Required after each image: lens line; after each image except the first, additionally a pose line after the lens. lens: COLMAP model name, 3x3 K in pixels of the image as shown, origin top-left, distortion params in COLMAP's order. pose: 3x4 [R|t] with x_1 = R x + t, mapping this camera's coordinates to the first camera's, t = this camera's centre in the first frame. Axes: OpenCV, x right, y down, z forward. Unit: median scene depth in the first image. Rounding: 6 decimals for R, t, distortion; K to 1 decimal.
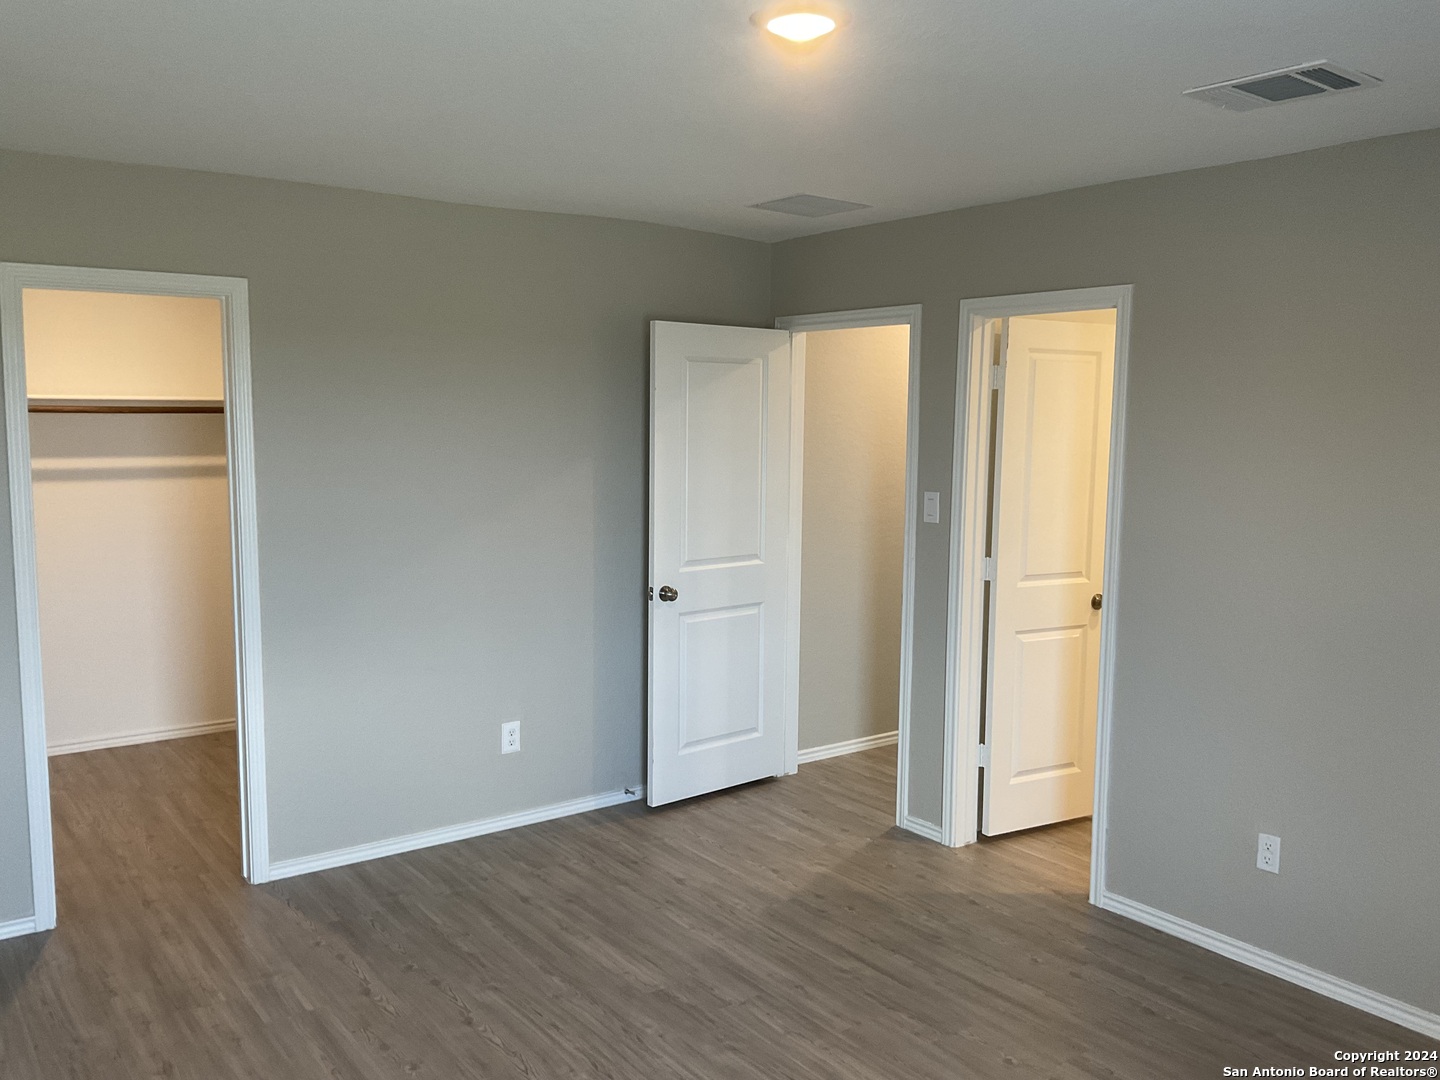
lens RADIAL K [[1182.4, 0, 708.6], [0, 1182.4, 538.4], [0, 0, 1]] dist [0.085324, -0.166998]
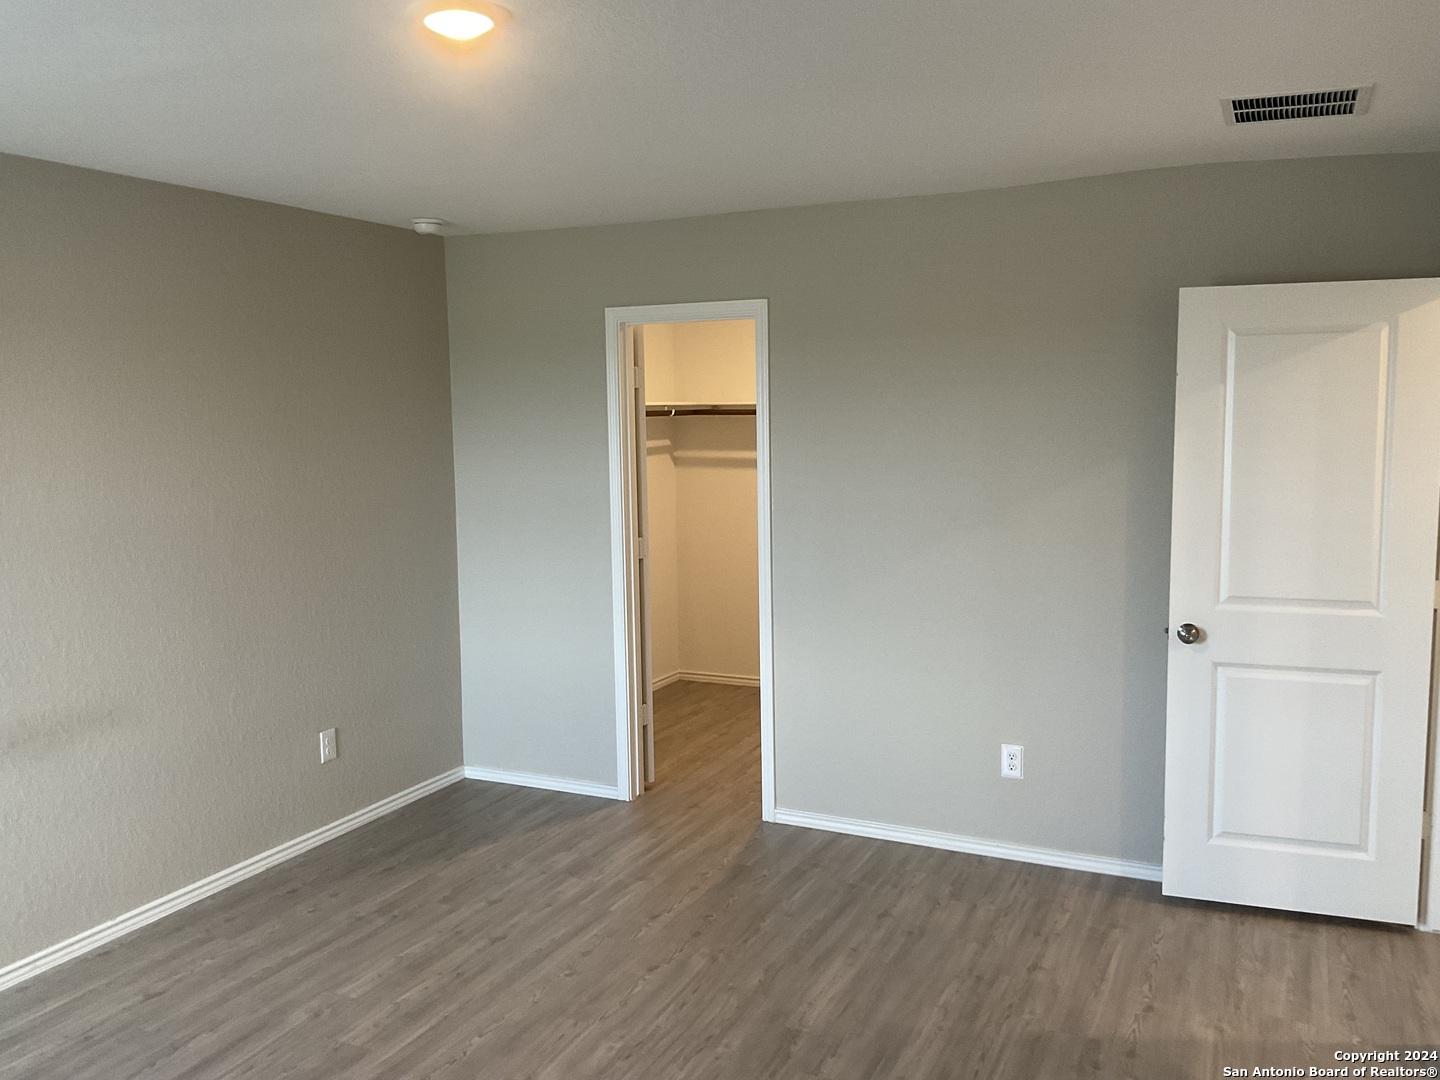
lens RADIAL K [[1191.5, 0, 720.0], [0, 1191.5, 540.0], [0, 0, 1]] dist [0.050168, -0.104224]
pose [[0.476698, 0.082635, -0.875174, 0.571197], [-0.075491, 0.995742, 0.052900, -0.038354], [0.875820, 0.040851, 0.480907, 0.381451]]
